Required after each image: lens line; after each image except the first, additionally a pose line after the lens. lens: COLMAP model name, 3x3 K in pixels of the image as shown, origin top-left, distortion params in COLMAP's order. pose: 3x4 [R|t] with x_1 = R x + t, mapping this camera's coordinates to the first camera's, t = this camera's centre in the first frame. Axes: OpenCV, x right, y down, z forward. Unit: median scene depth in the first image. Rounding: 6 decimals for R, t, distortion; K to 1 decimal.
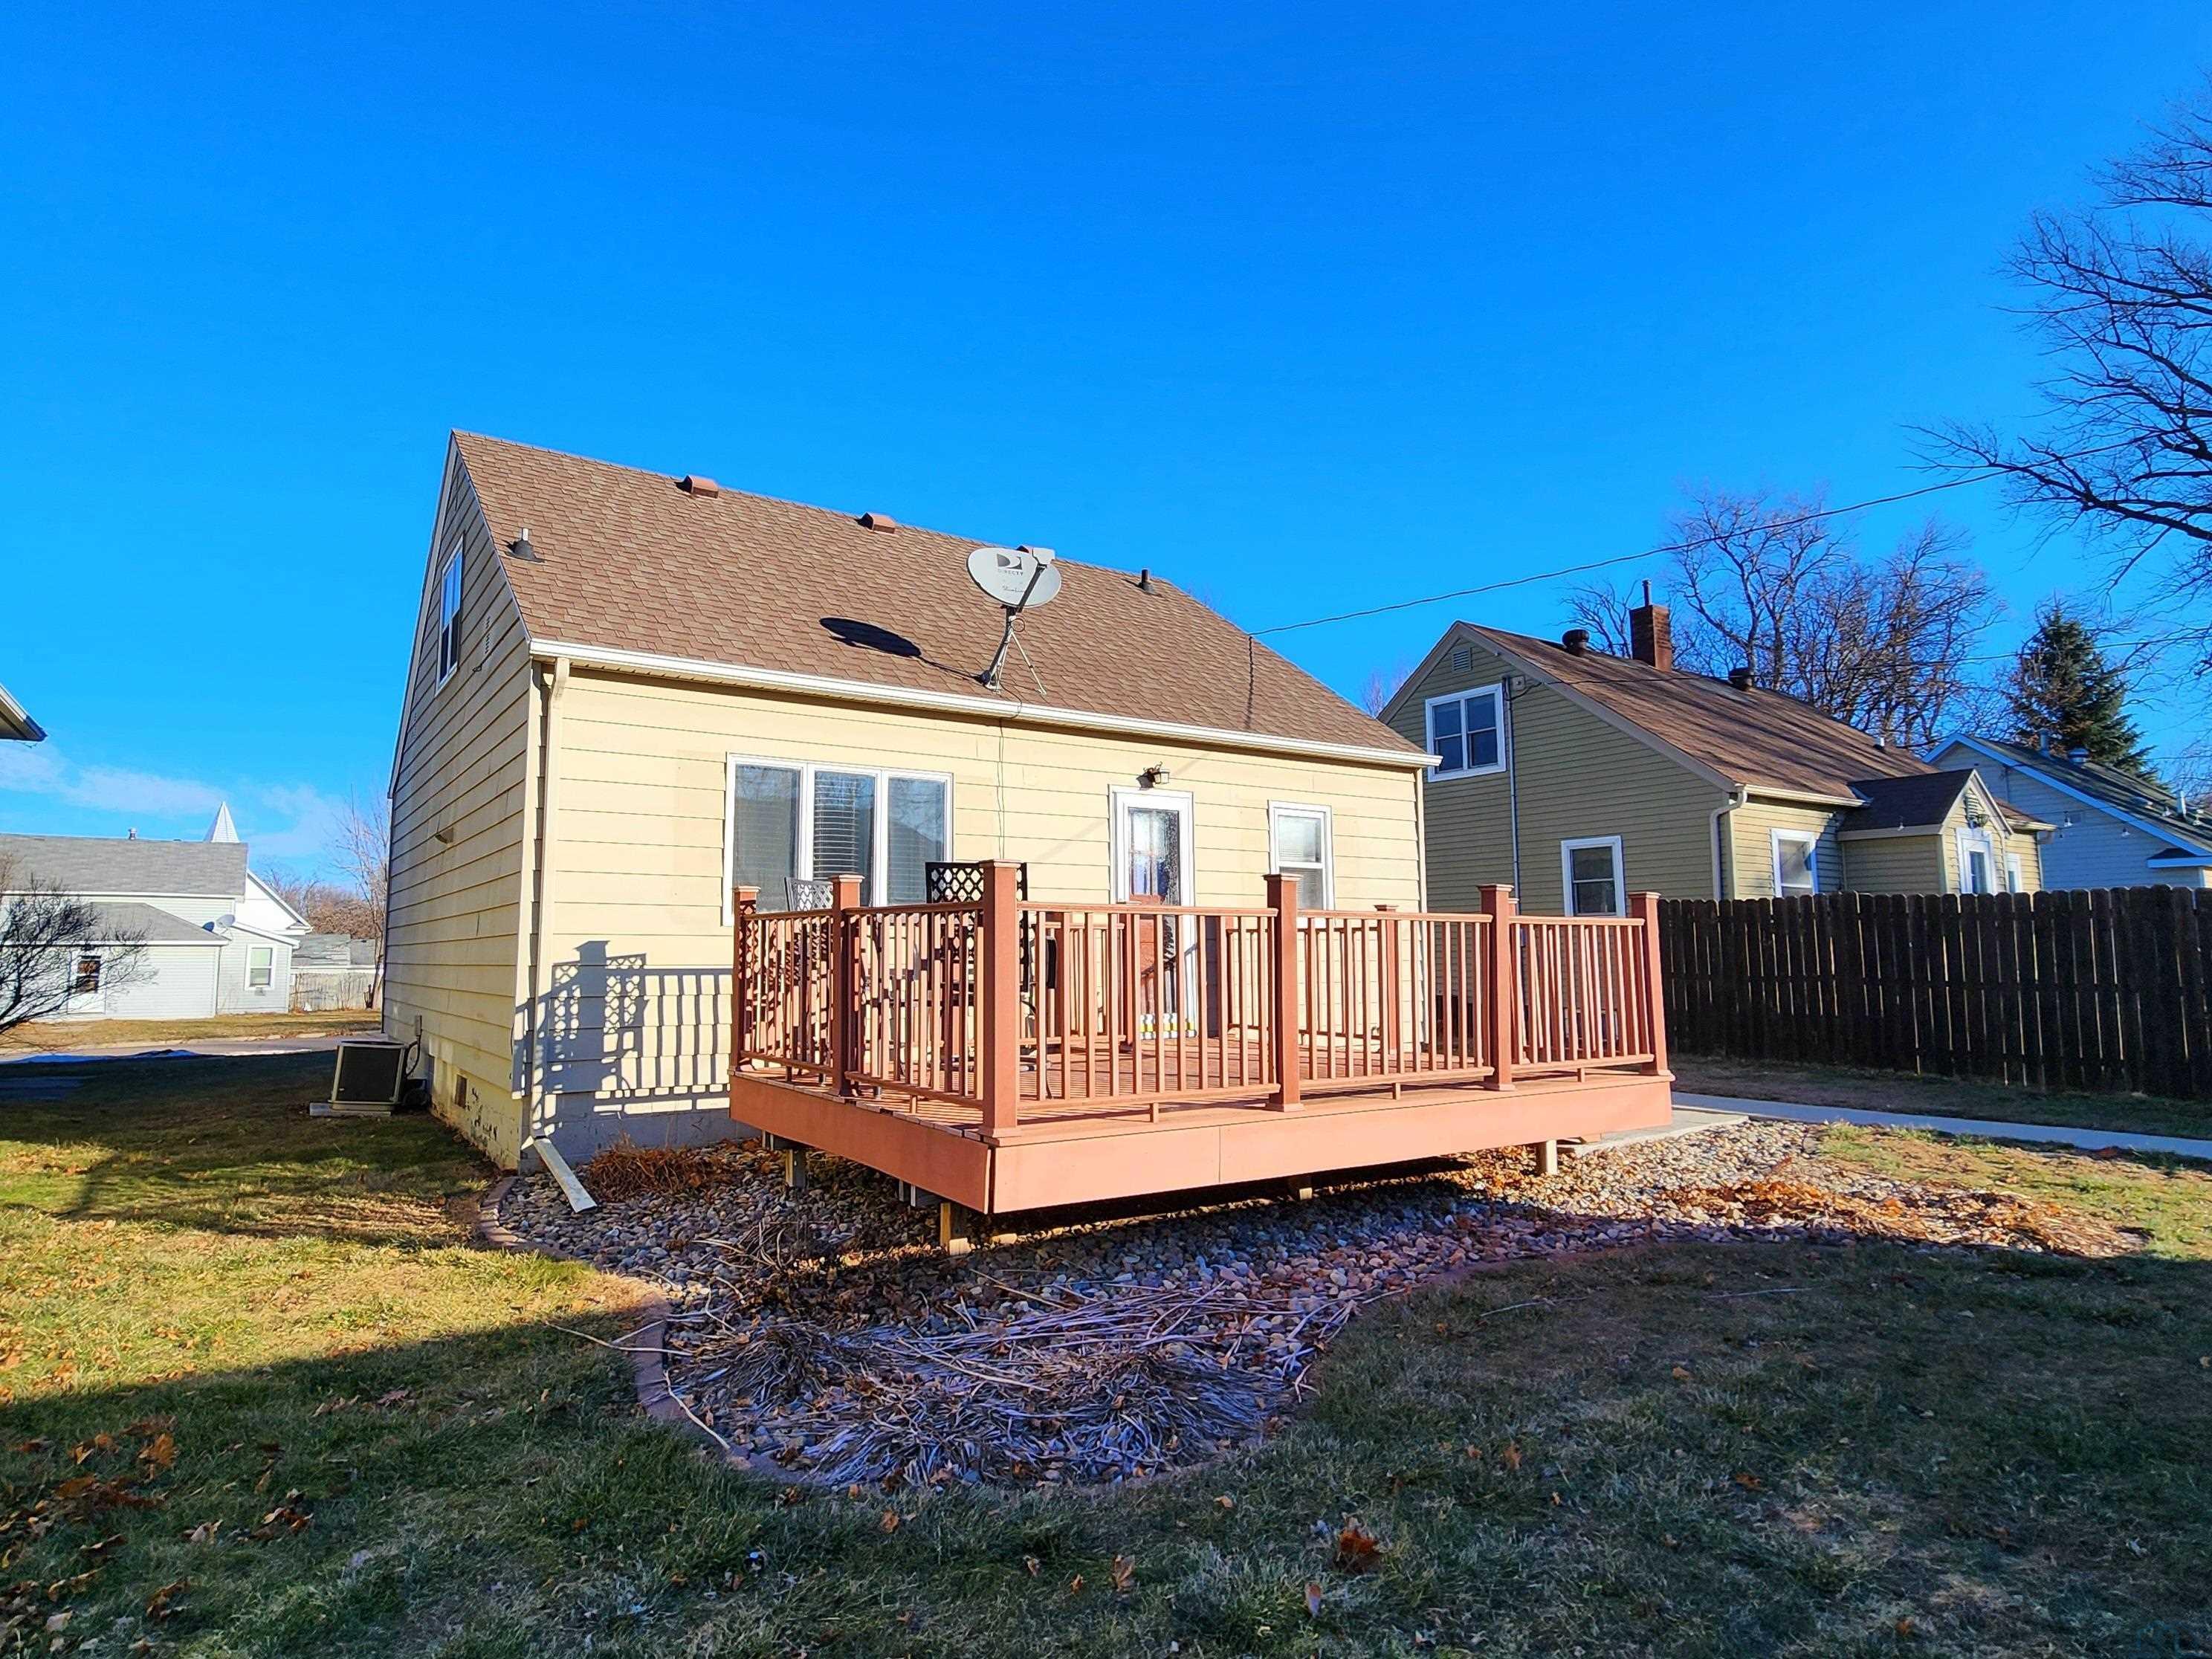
lens RADIAL K [[1246.0, 0, 1043.7], [0, 1246.0, 825.6], [0, 0, 1]] dist [-0.000414, -0.000156]
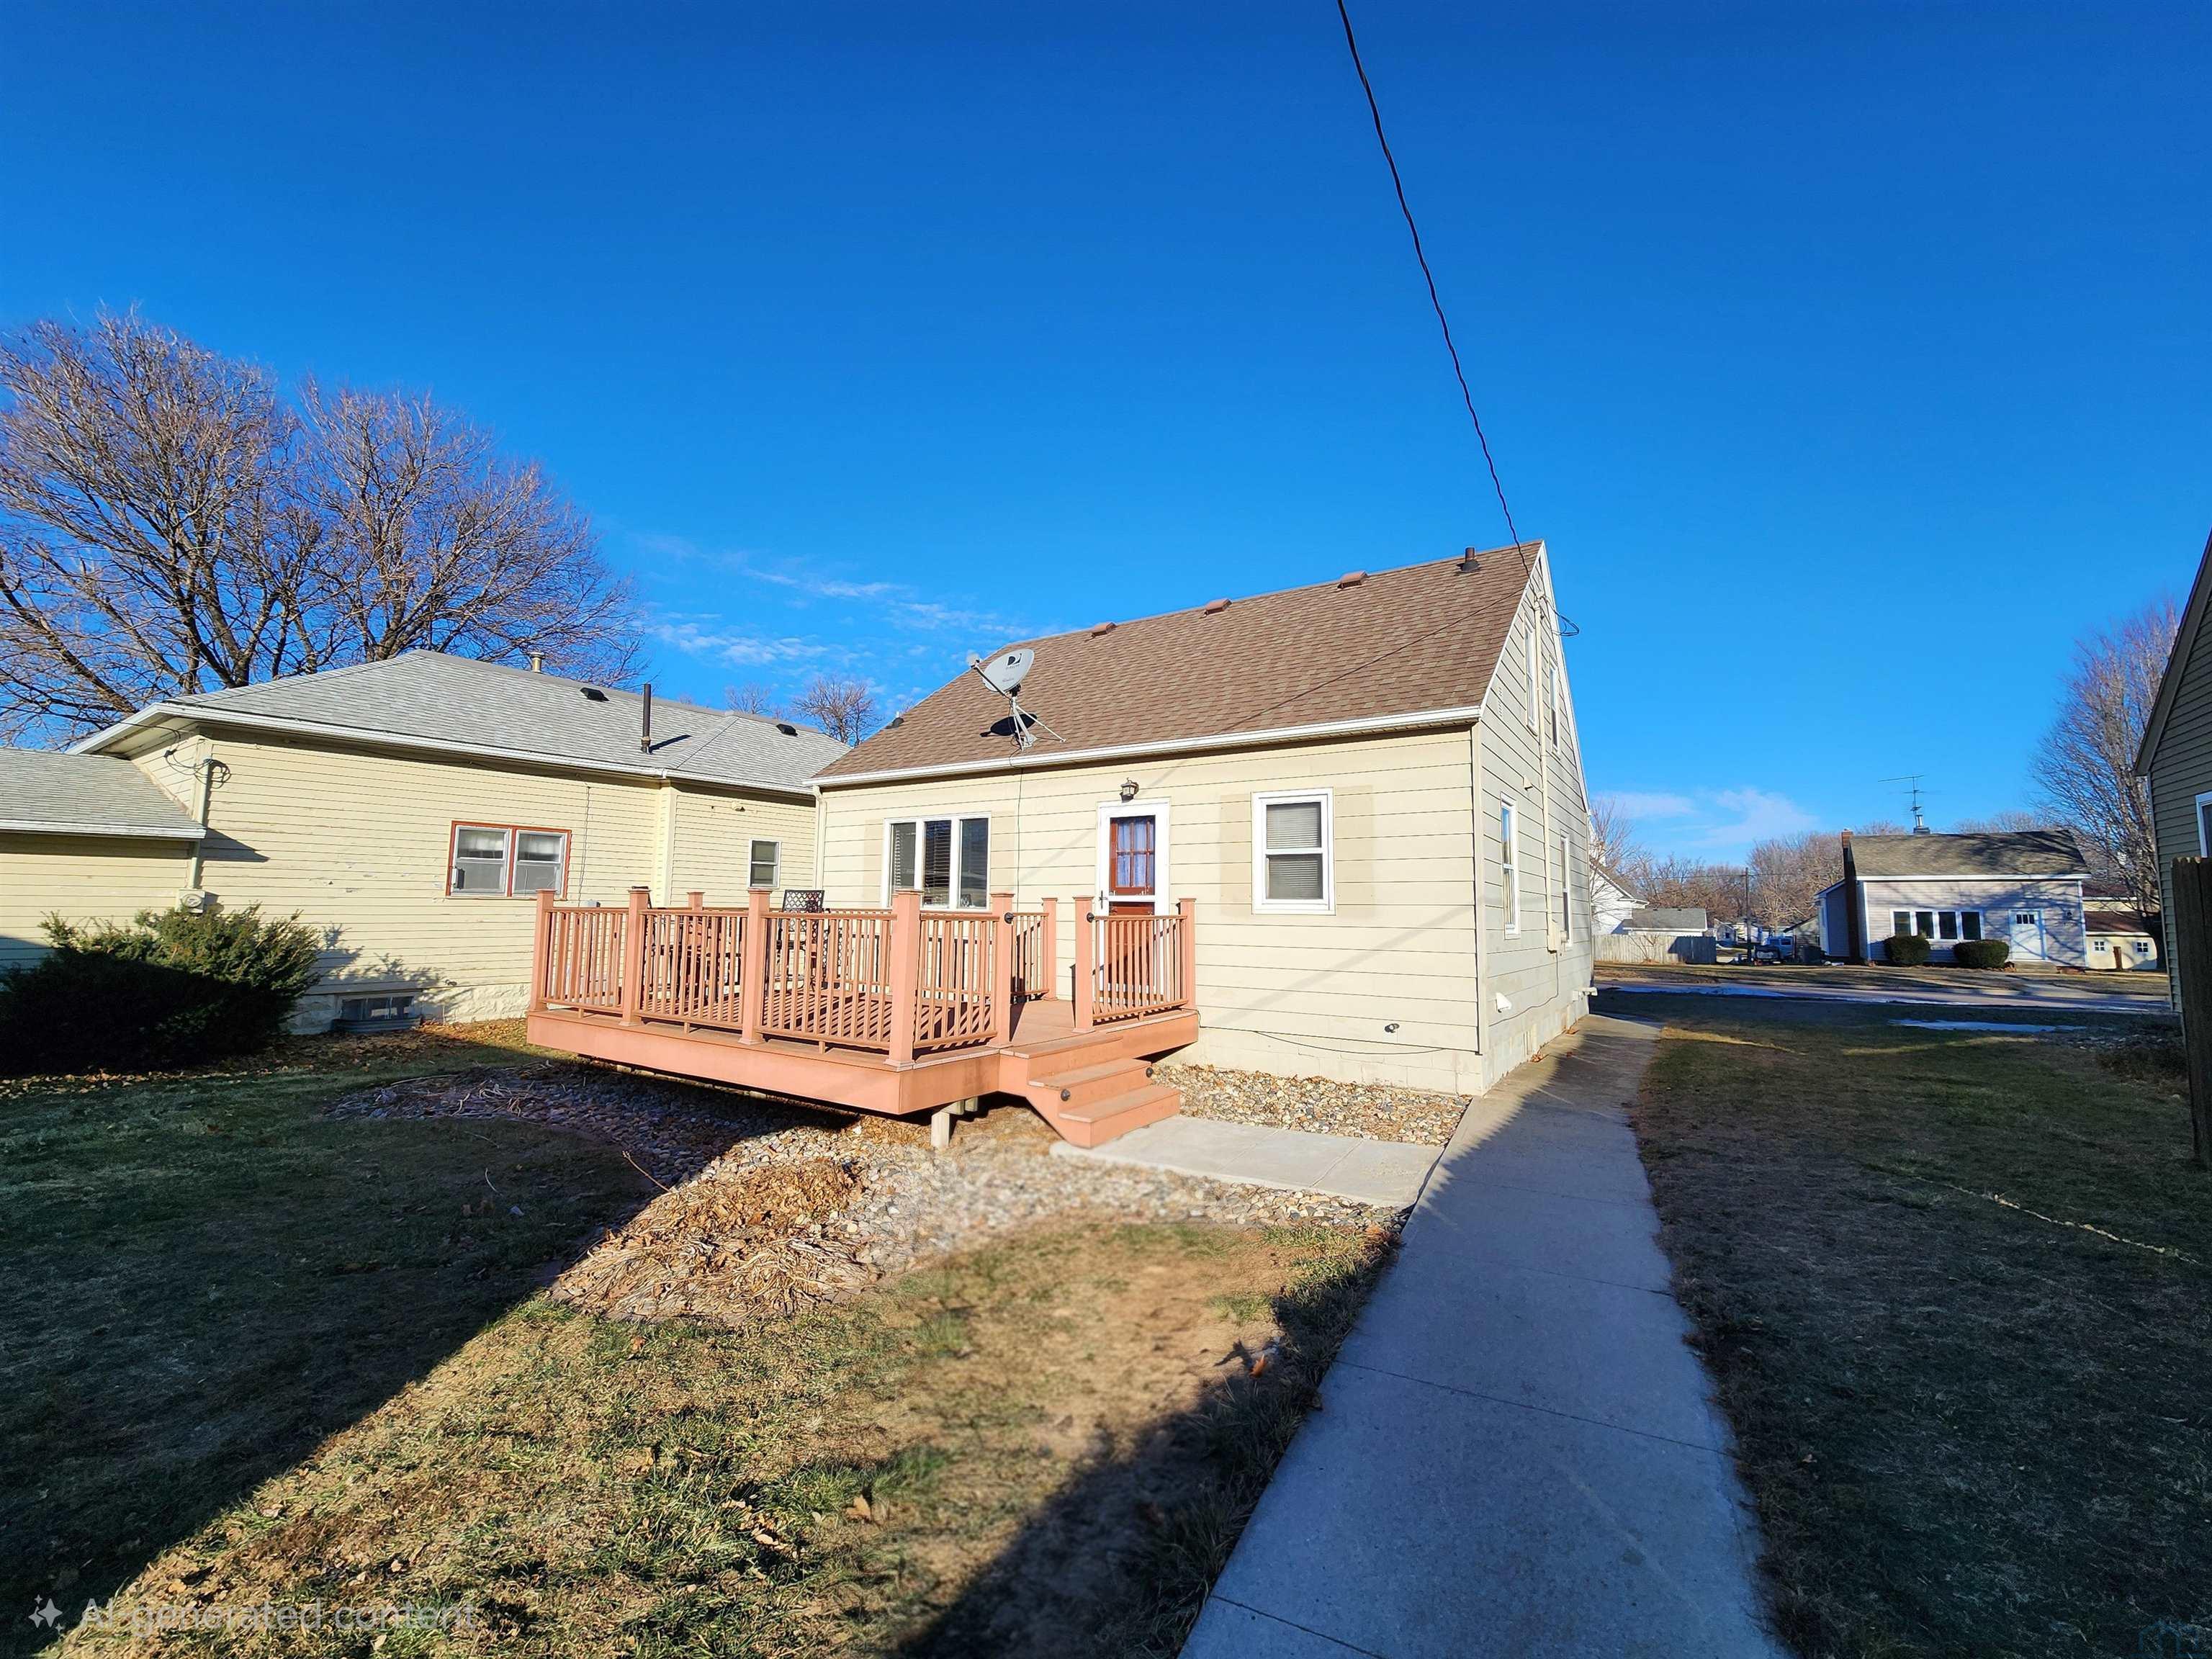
lens RADIAL K [[899.7, 0, 1133.5], [0, 899.7, 820.5], [0, 0, 1]] dist [0.000074, -0.000200]
pose [[0.407536, -0.082481, -0.909457, 0.958579], [0.088467, 0.994794, -0.050578, 0.038405], [0.908894, -0.059844, 0.412711, 0.683508]]
